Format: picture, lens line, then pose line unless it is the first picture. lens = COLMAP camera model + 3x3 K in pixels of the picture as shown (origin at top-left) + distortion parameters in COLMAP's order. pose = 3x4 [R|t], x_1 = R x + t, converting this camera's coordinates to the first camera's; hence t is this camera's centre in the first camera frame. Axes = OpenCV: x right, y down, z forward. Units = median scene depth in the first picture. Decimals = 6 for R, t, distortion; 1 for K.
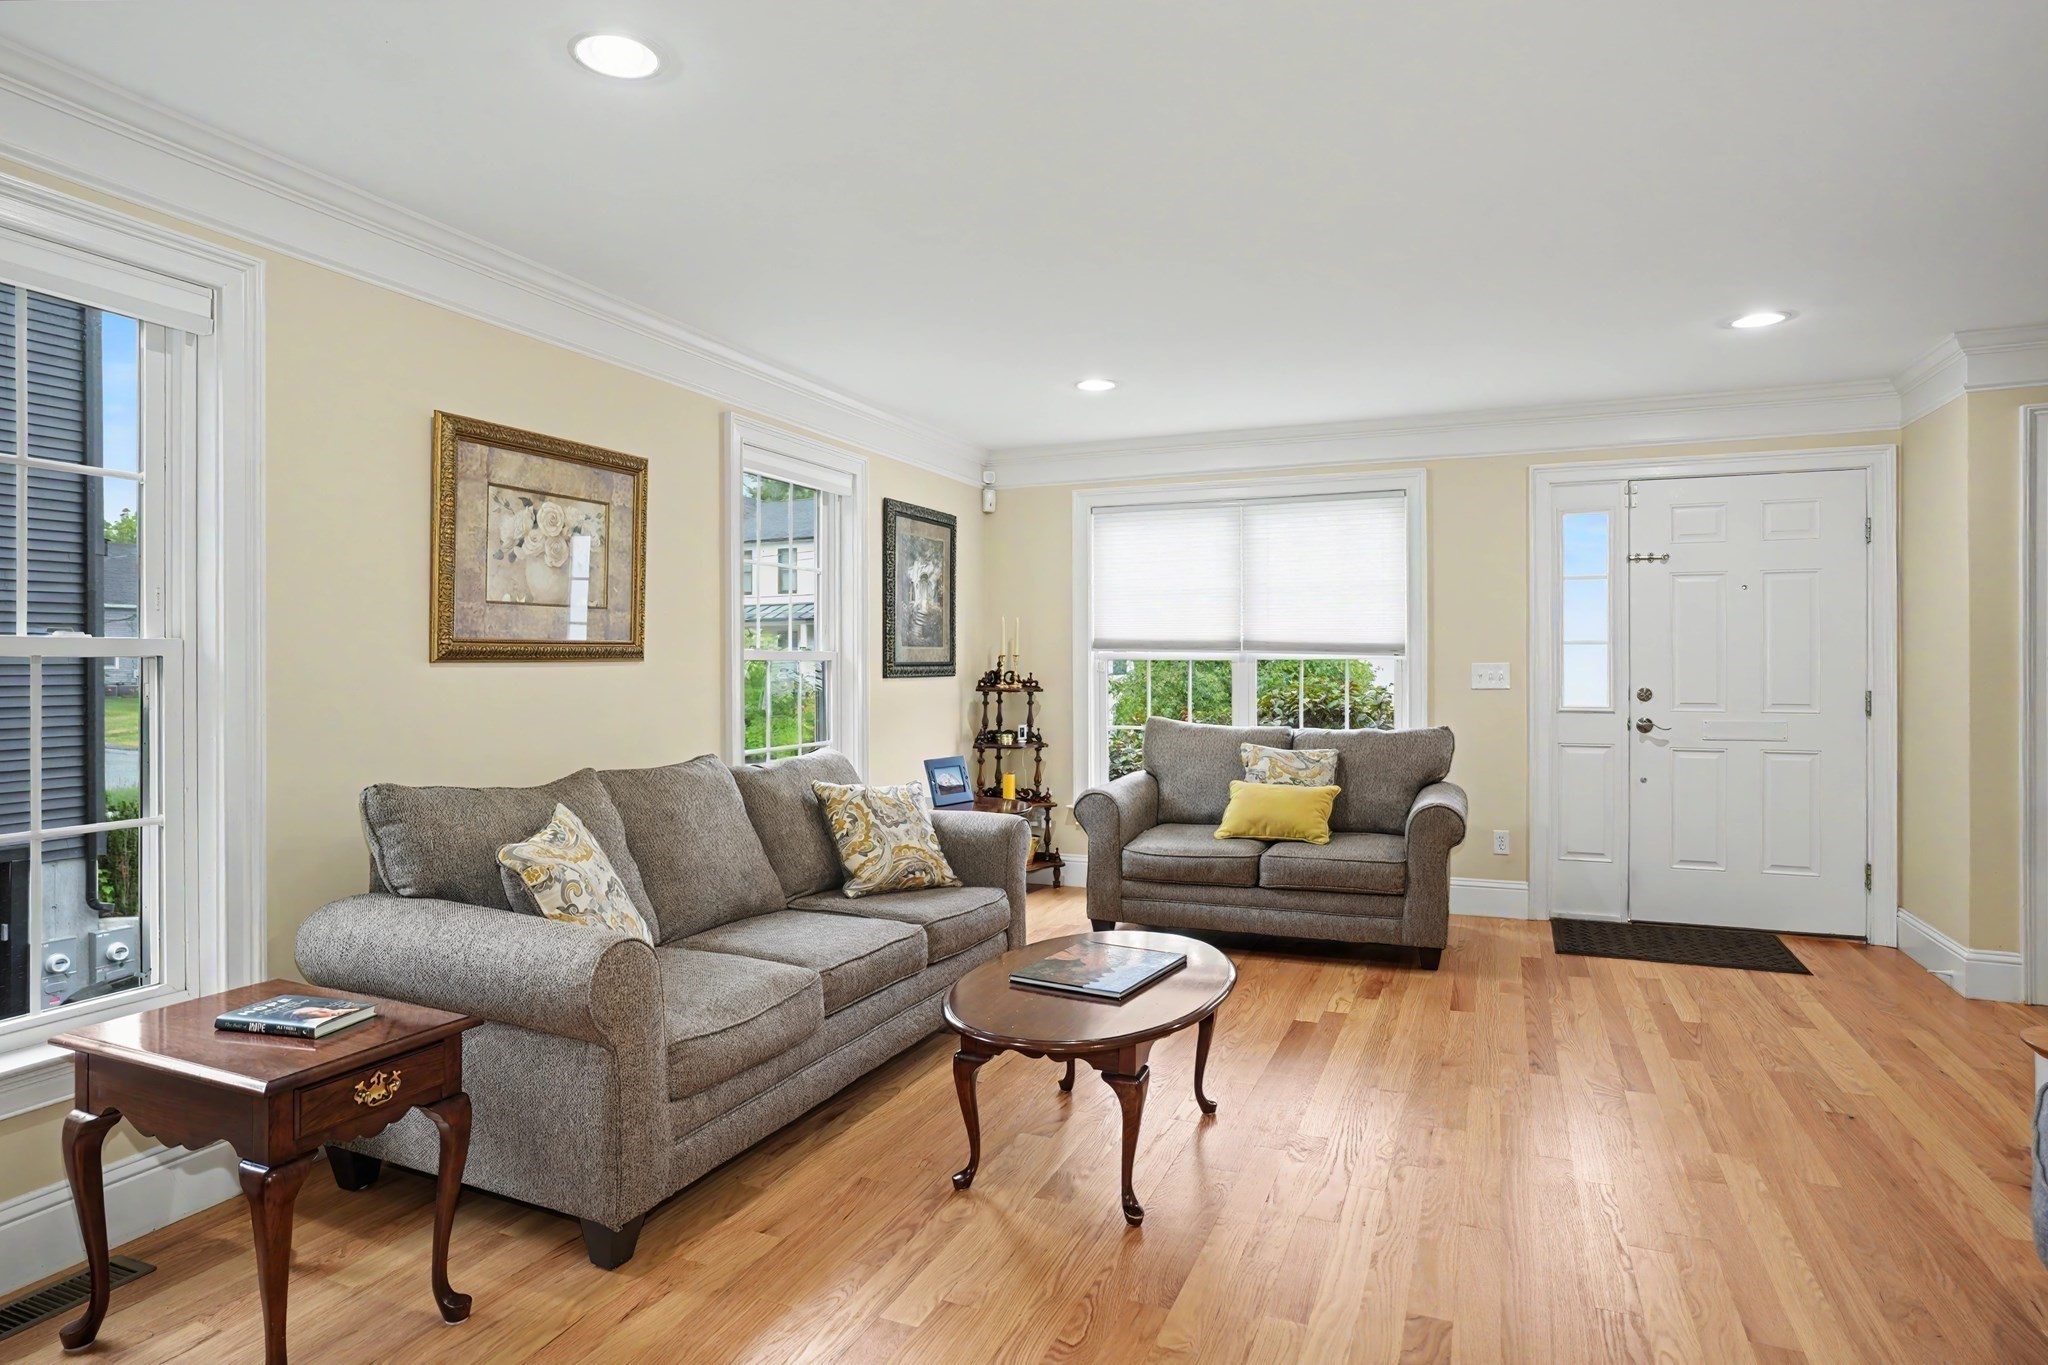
lens RADIAL K [[1147.2, 0, 1025.5], [0, 1147.2, 667.8], [0, 0, 1]] dist [0.005297, 0.006480]
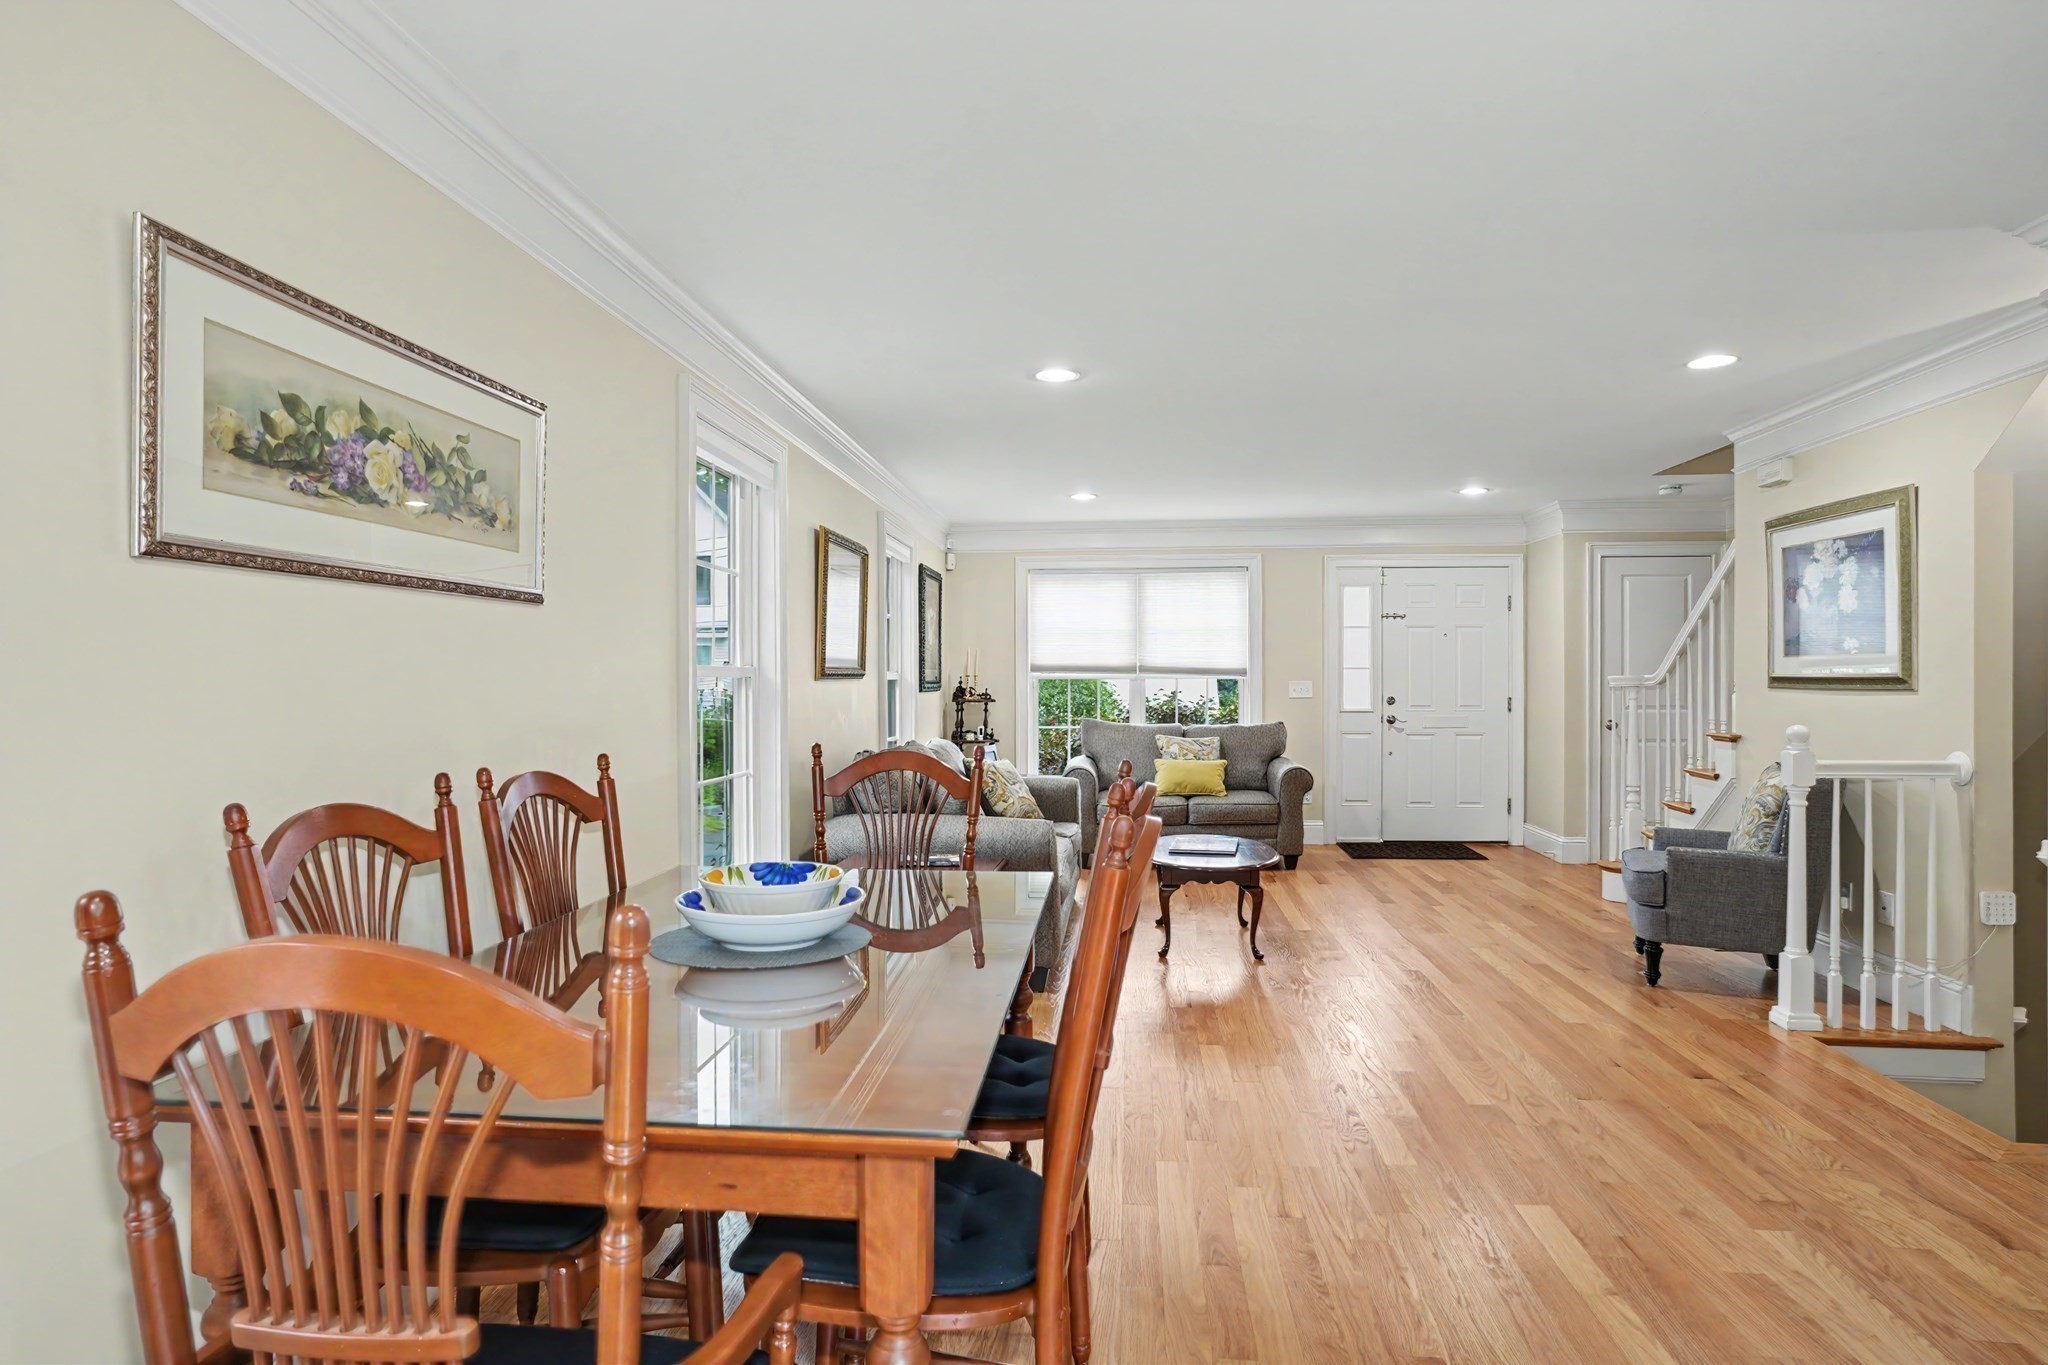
lens RADIAL K [[1147.2, 0, 1016.8], [0, 1147.2, 684.9], [0, 0, 1]] dist [0.005297, 0.006480]
pose [[0.955372, -0.001180, 0.295403, -0.438143], [0.001730, 0.999997, -0.001600, 0.002967], [-0.295401, 0.002039, 0.955371, -0.384541]]
